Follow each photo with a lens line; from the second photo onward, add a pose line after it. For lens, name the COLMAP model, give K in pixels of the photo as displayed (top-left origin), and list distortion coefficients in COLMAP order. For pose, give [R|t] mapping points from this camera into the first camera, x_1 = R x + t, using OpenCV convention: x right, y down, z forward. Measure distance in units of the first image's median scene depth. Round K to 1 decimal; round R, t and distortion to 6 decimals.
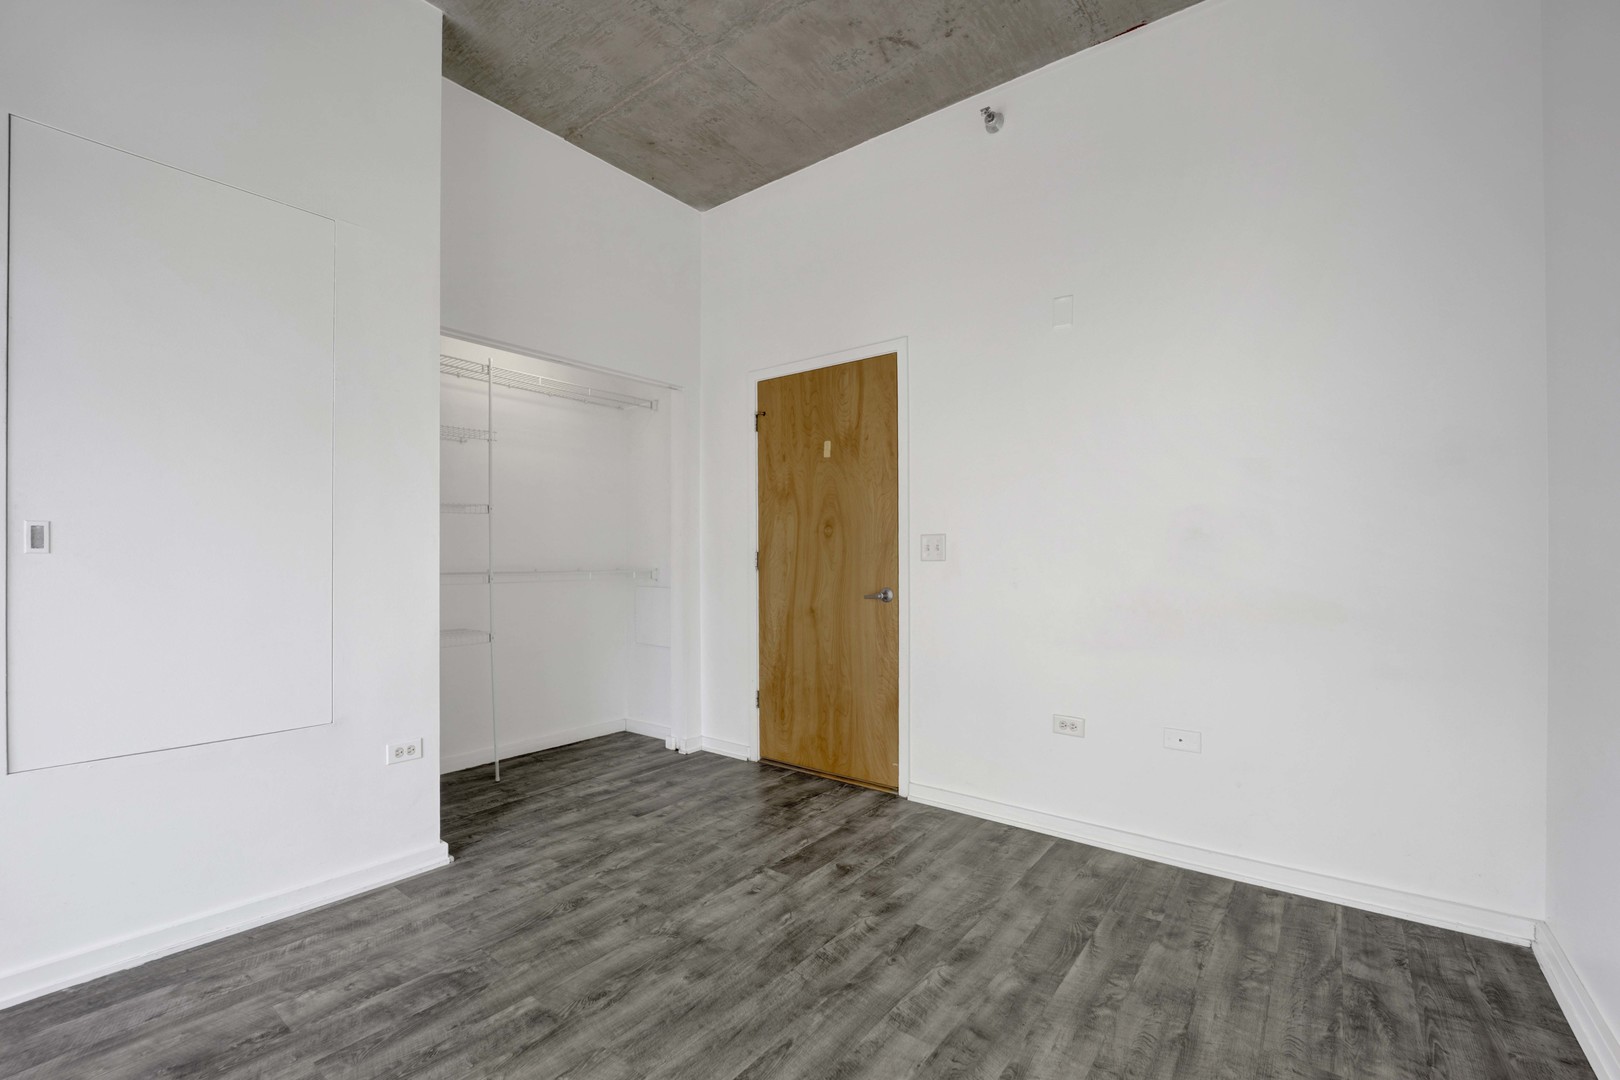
lens RADIAL K [[675.5, 0, 808.1], [0, 675.5, 542.8], [0, 0, 1]] dist [-0.022231, -0.000144]
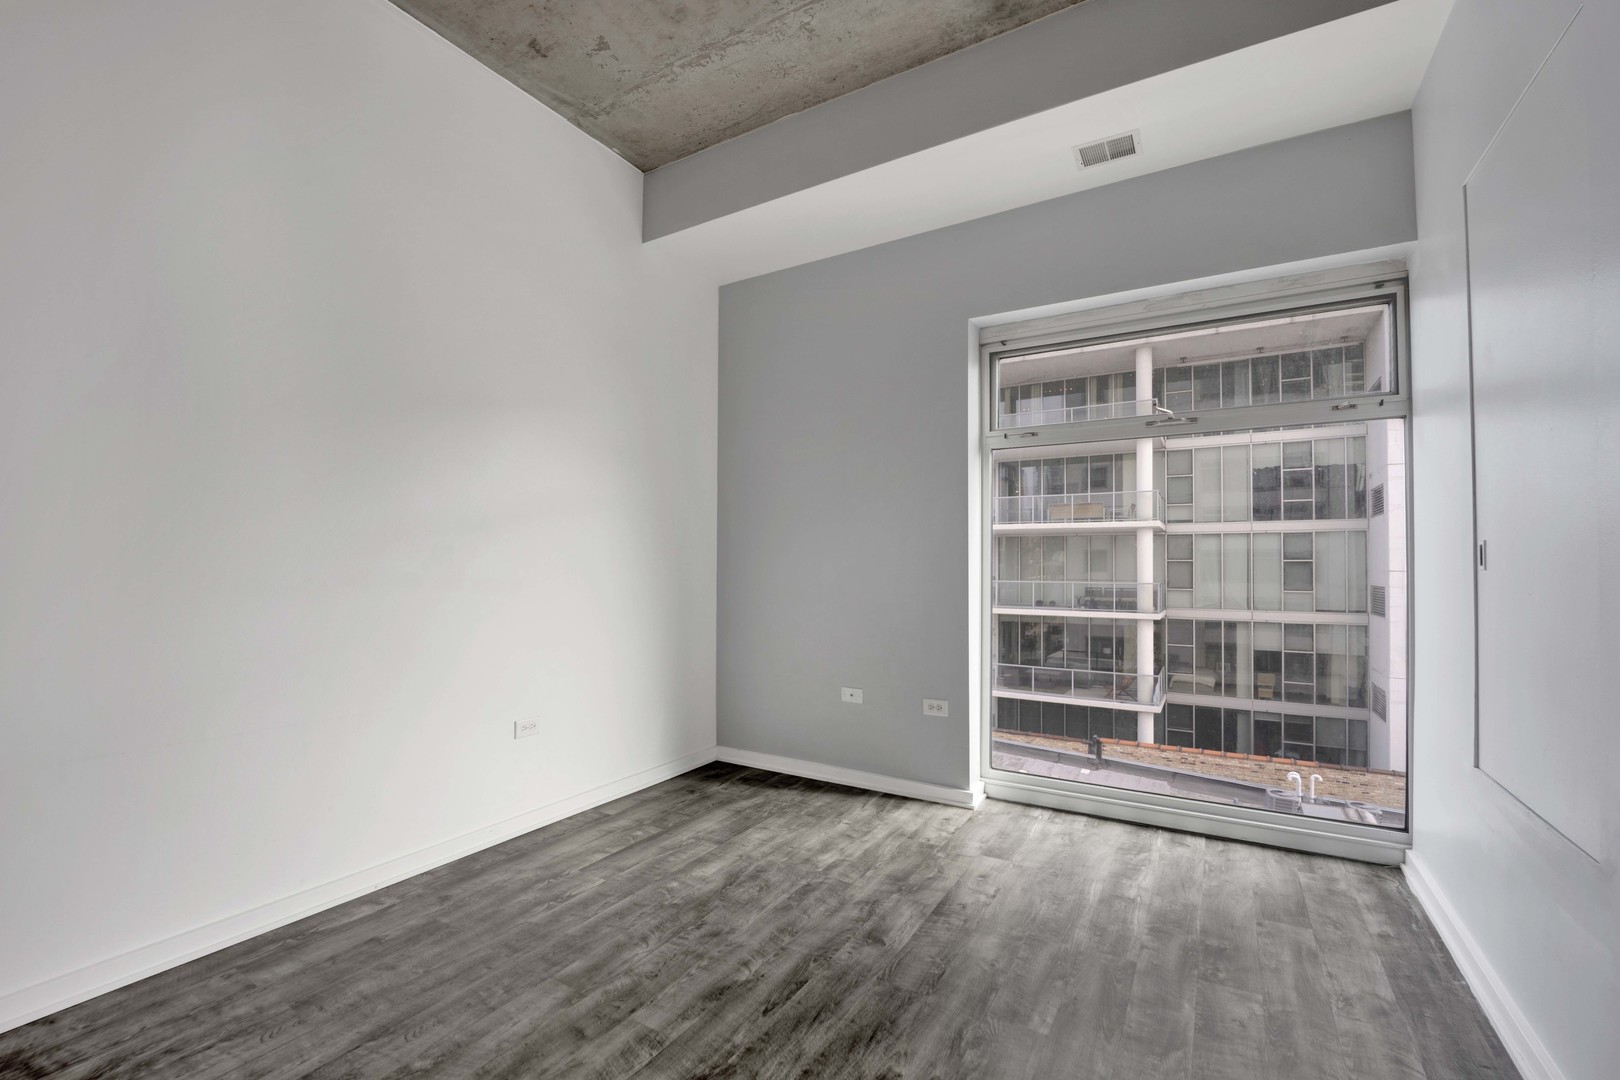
lens RADIAL K [[676.6, 0, 810.0], [0, 676.6, 540.0], [0, 0, 1]] dist [-0.017972, 0.000136]
pose [[-0.993484, -0.010915, -0.113451, 0.020131], [-0.004358, 0.998314, -0.057883, 0.029191], [0.113891, -0.057011, -0.991856, 1.349201]]
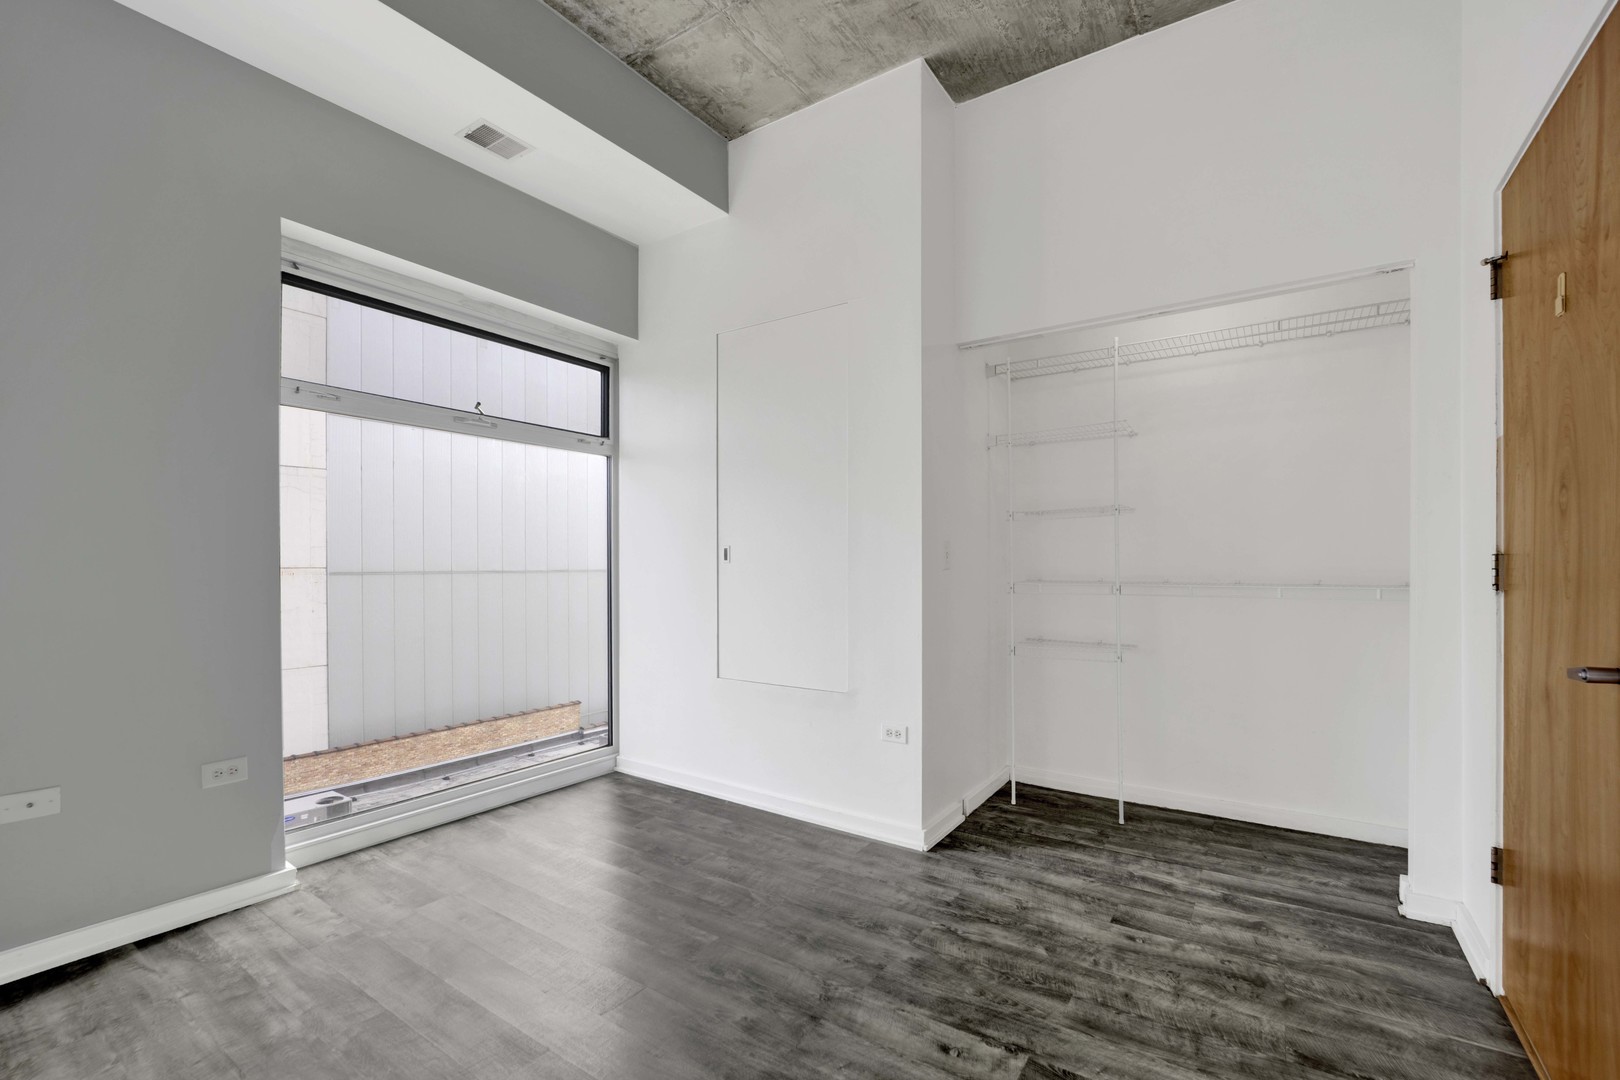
lens RADIAL K [[709.9, 0, 808.1], [0, 709.9, 552.5], [0, 0, 1]] dist [-0.023318, -0.000247]
pose [[0.063471, -0.016038, -0.997855, 0.587194], [0.018019, 0.999726, -0.014922, 0.017292], [0.997821, -0.017033, 0.063743, 0.759850]]
